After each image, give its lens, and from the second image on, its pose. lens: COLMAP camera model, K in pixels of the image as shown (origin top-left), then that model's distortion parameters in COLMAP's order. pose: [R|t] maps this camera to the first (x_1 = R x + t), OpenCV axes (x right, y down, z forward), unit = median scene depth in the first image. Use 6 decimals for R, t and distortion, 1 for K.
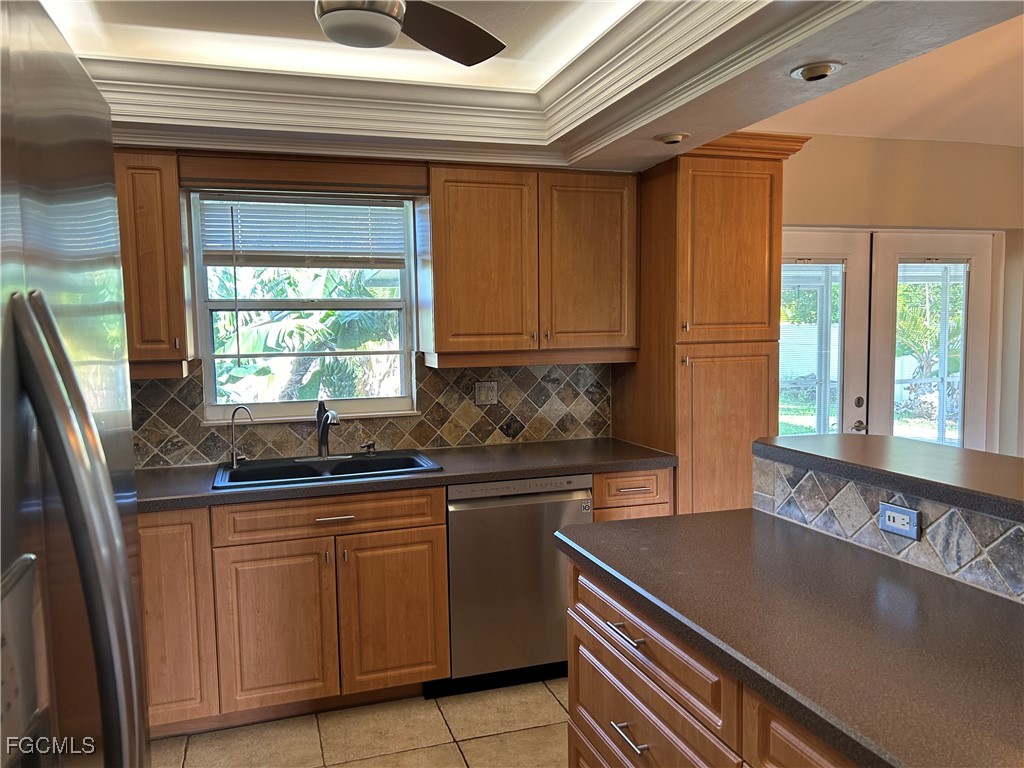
lens RADIAL K [[768.8, 0, 501.6], [0, 768.8, 401.5], [0, 0, 1]] dist [0.051923, -0.053736]
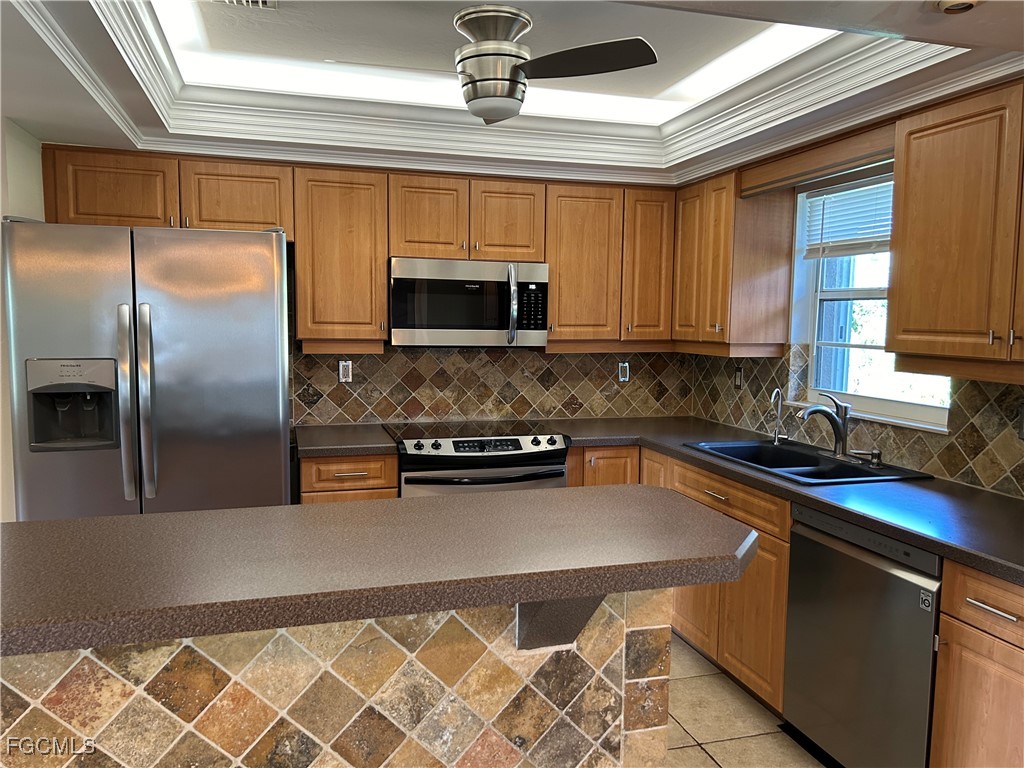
lens RADIAL K [[768.8, 0, 501.7], [0, 768.8, 393.9], [0, 0, 1]] dist [0.051923, -0.053736]
pose [[-0.046711, 0.119212, -0.991769, 0.712440], [-0.108693, 0.986351, 0.123680, -0.073839], [0.992977, 0.113576, -0.033116, 0.606380]]
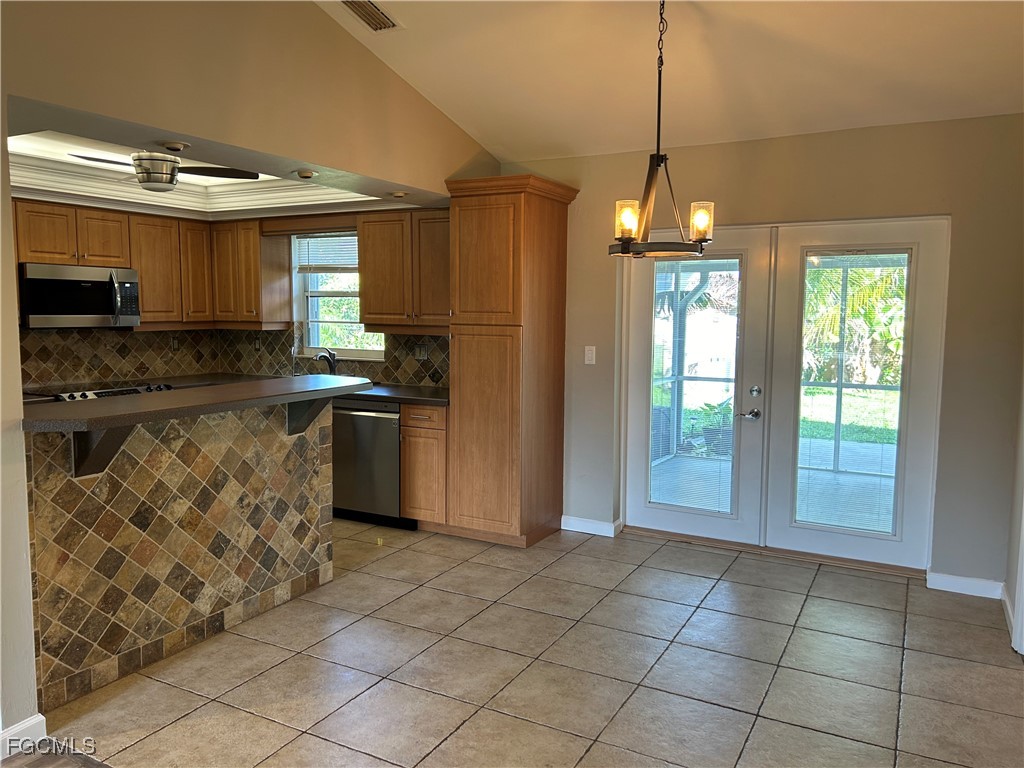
lens RADIAL K [[768.8, 0, 529.8], [0, 768.8, 387.3], [0, 0, 1]] dist [0.051923, -0.053736]
pose [[0.692546, 0.099318, -0.714504, 1.348751], [-0.091773, 0.994559, 0.049293, -0.039784], [0.715512, 0.031435, 0.697892, 0.079852]]
